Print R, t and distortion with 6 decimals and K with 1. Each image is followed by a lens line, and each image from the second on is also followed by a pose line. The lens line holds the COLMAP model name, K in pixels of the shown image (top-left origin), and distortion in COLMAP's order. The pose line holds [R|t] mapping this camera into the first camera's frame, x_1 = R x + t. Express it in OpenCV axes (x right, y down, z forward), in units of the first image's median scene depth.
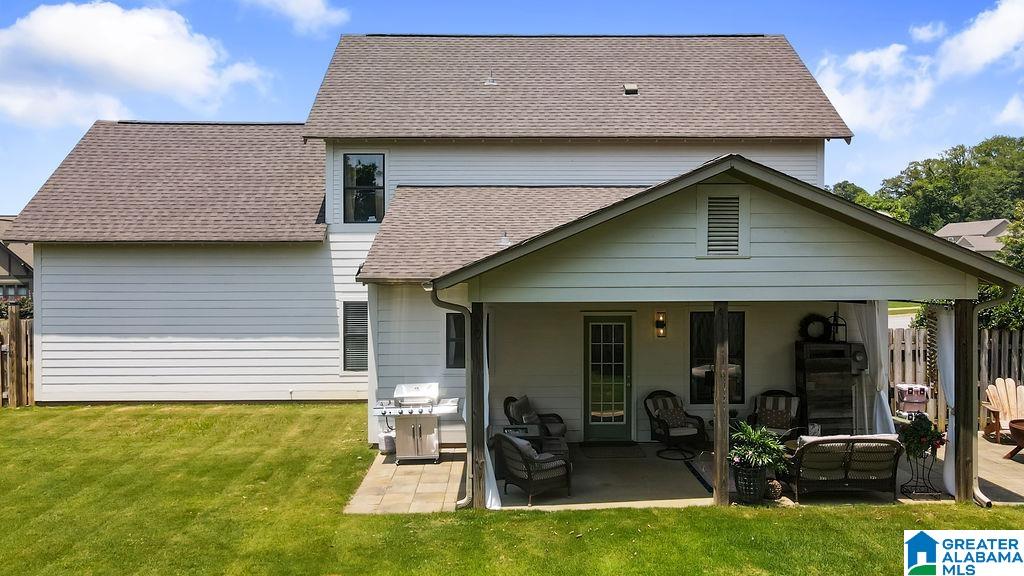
lens RADIAL K [[764.6, 0, 512.0], [0, 764.6, 288.0], [0, 0, 1]] dist [0.009899, 0.005001]
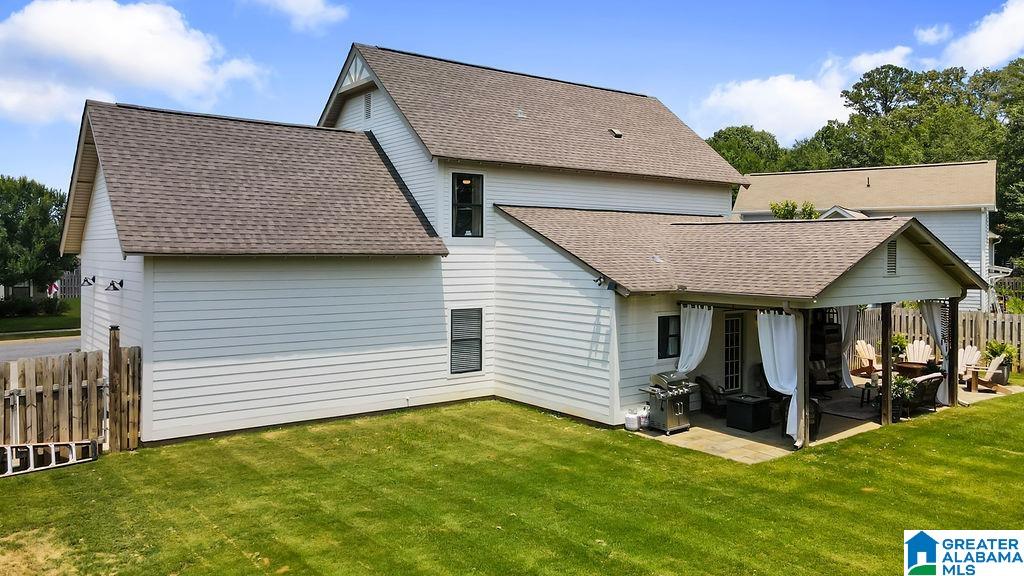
lens RADIAL K [[764.6, 0, 512.0], [0, 764.6, 288.0], [0, 0, 1]] dist [0.009899, 0.005001]
pose [[0.809541, -0.021881, 0.586655, -0.782191], [0.013417, 0.999734, 0.018774, -0.031973], [-0.586910, -0.007327, 0.809619, 0.077634]]
